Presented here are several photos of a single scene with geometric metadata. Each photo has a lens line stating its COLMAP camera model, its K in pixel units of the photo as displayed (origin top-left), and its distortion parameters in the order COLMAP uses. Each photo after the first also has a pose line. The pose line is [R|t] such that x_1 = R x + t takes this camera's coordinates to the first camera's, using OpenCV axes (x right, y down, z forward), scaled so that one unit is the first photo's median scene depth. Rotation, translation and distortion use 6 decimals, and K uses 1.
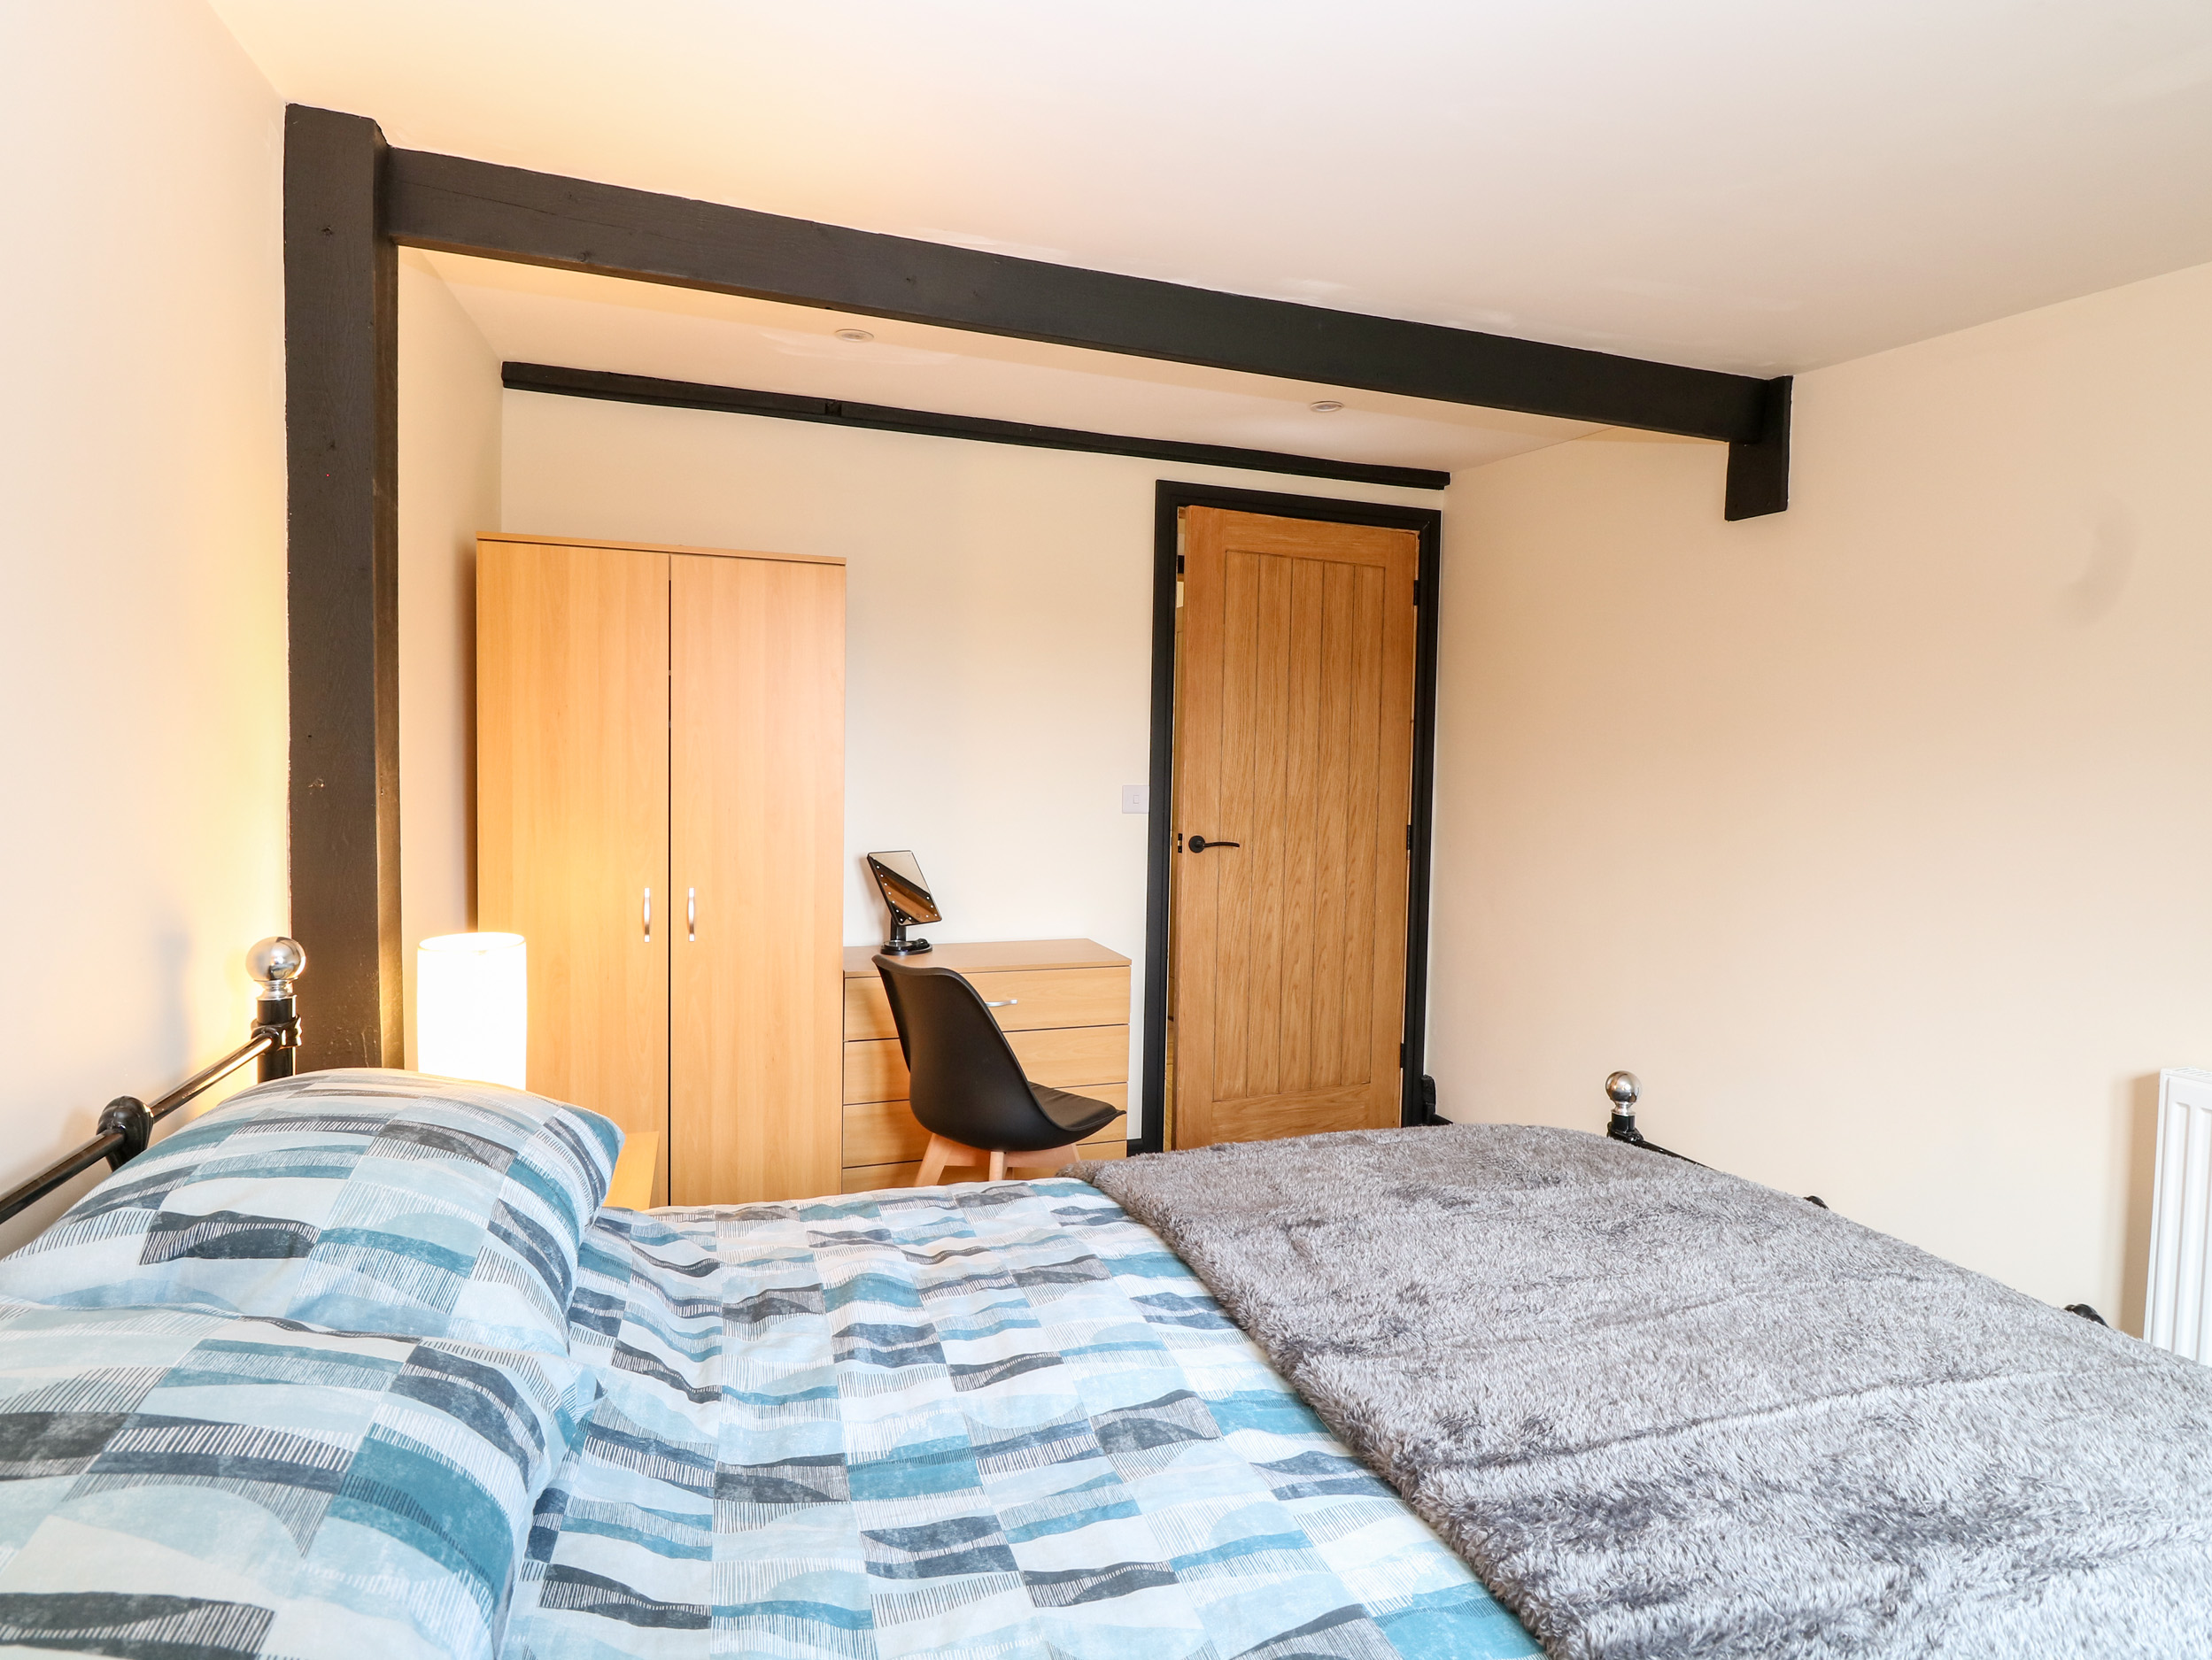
lens RADIAL K [[1164.0, 0, 1106.0], [0, 1164.0, 830.0], [0, 0, 1]] dist [-0.002418, -0.000775]
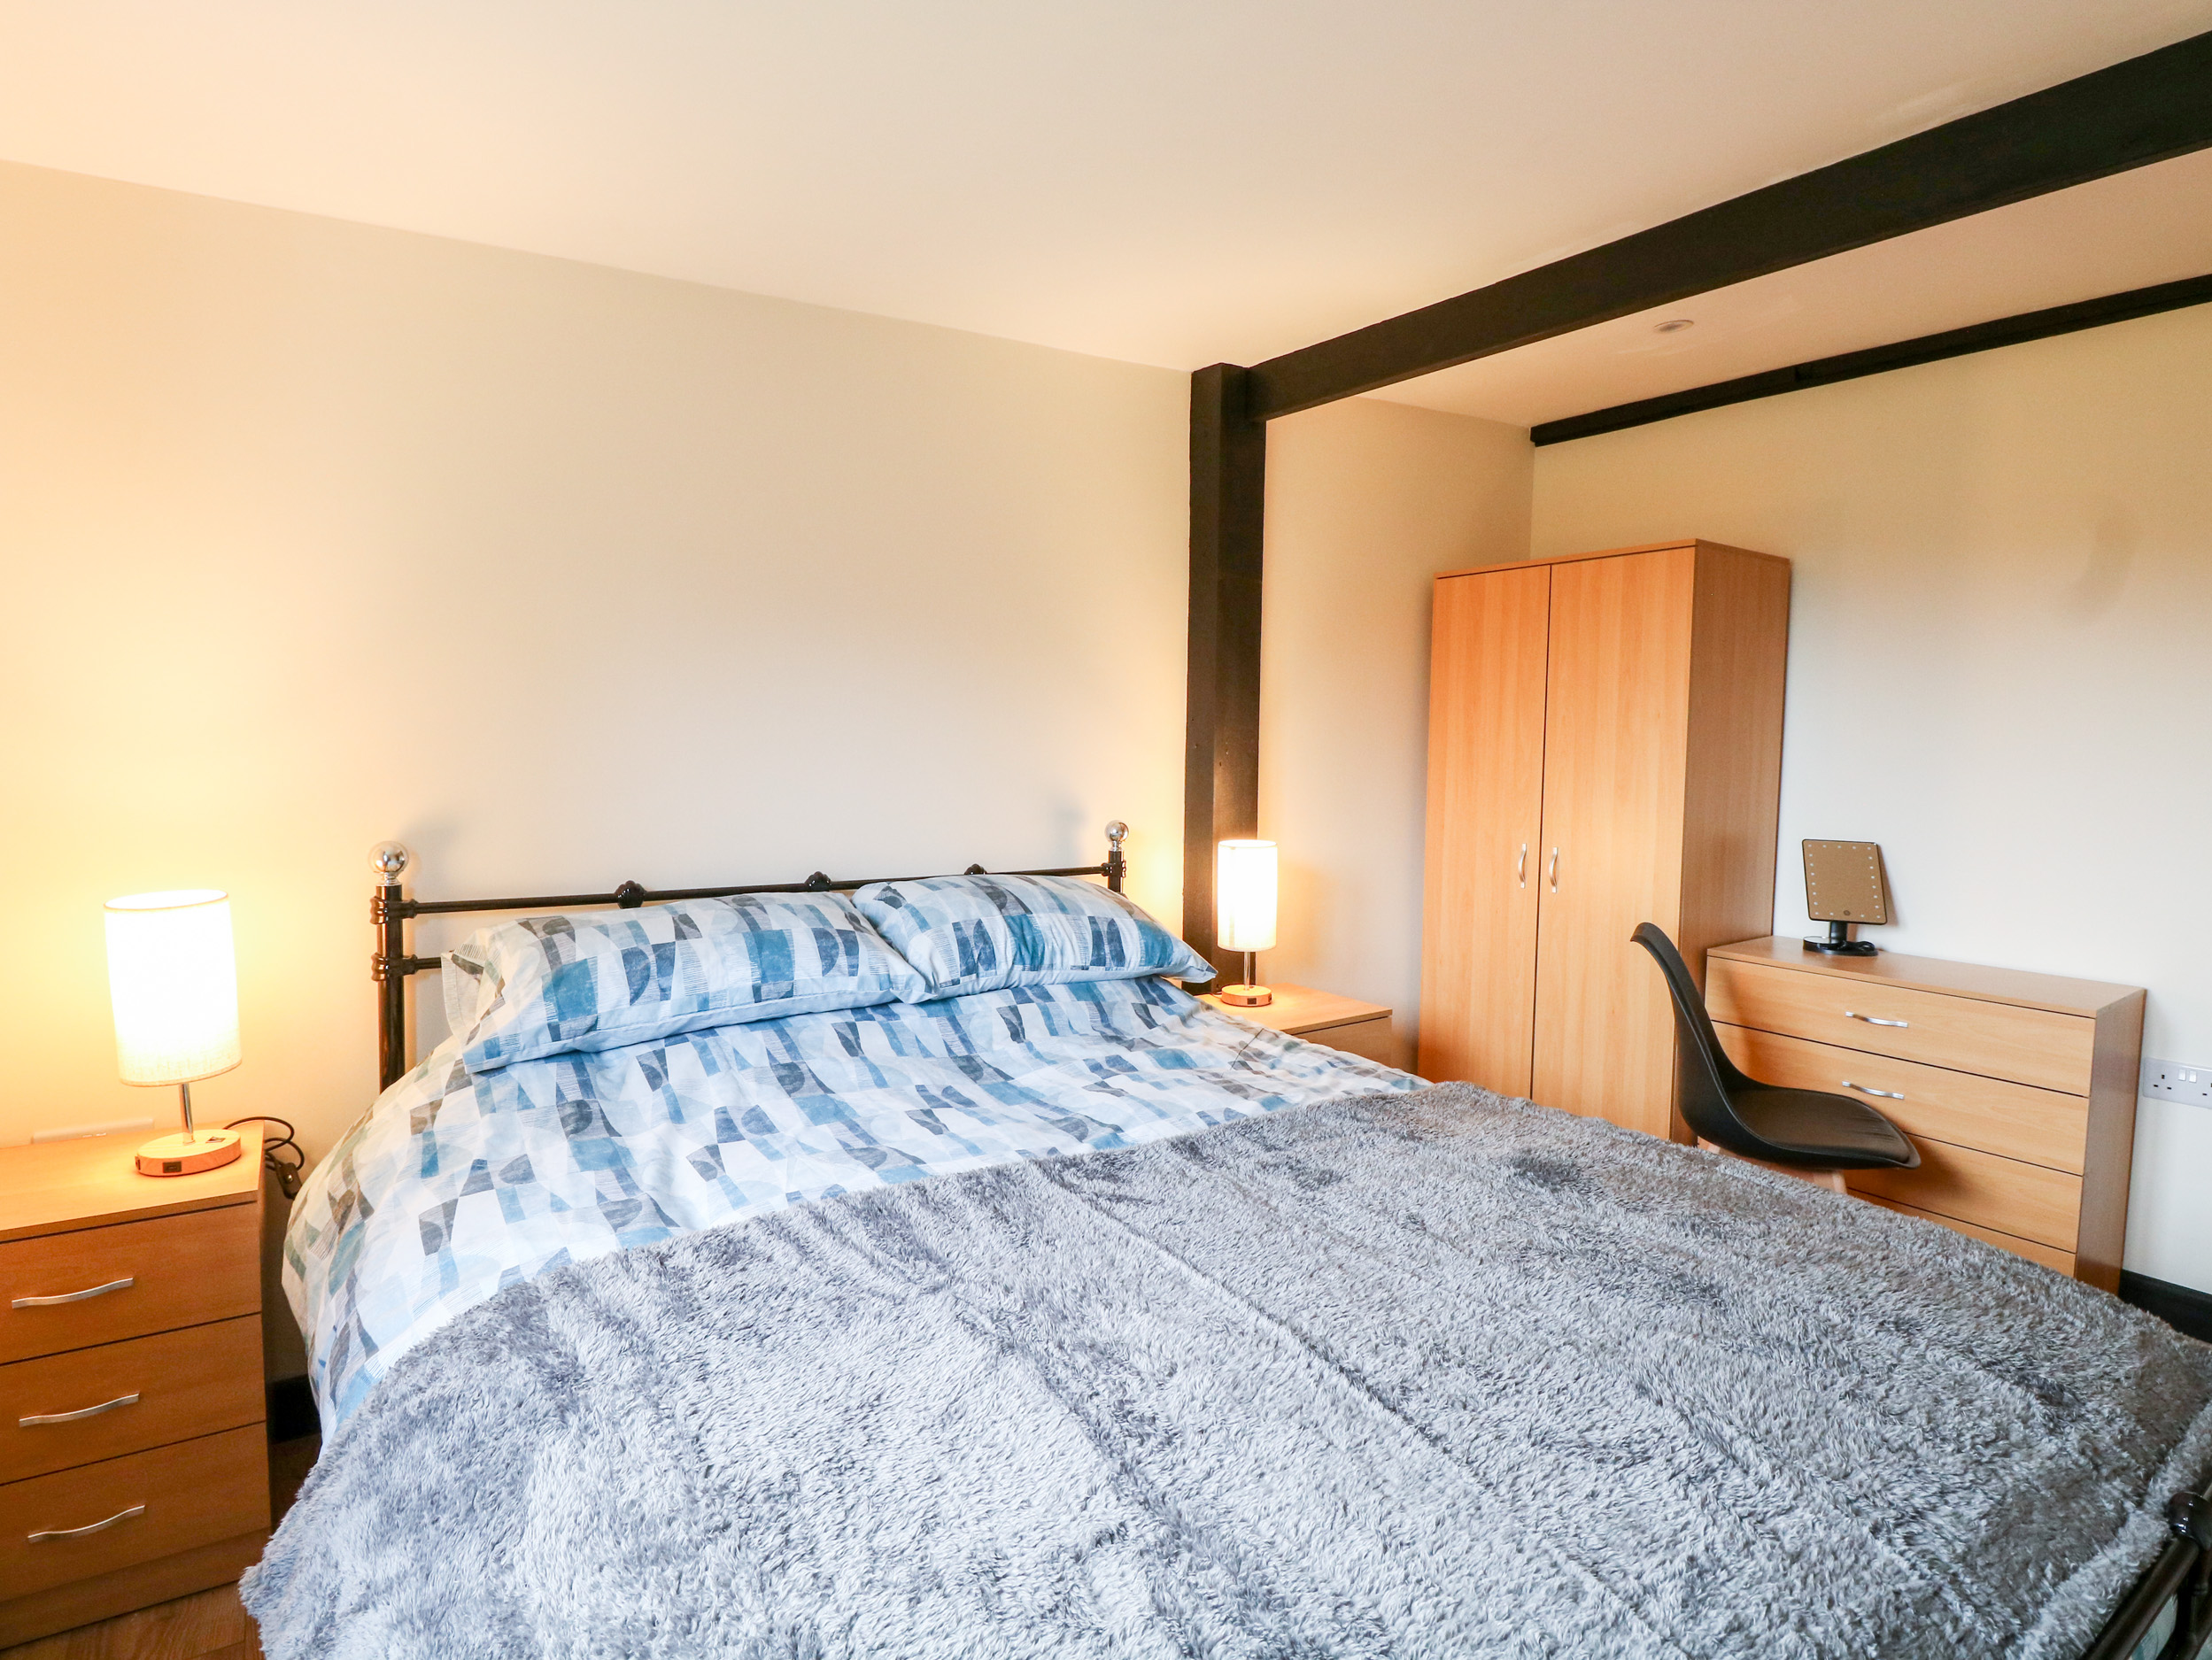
lens RADIAL K [[1164.0, 0, 1106.0], [0, 1164.0, 830.0], [0, 0, 1]] dist [-0.002418, -0.000775]
pose [[0.276190, 0.066312, -0.958813, 1.443400], [-0.070552, 0.996324, 0.048583, 0.019576], [0.958510, 0.054228, 0.279853, 0.516370]]
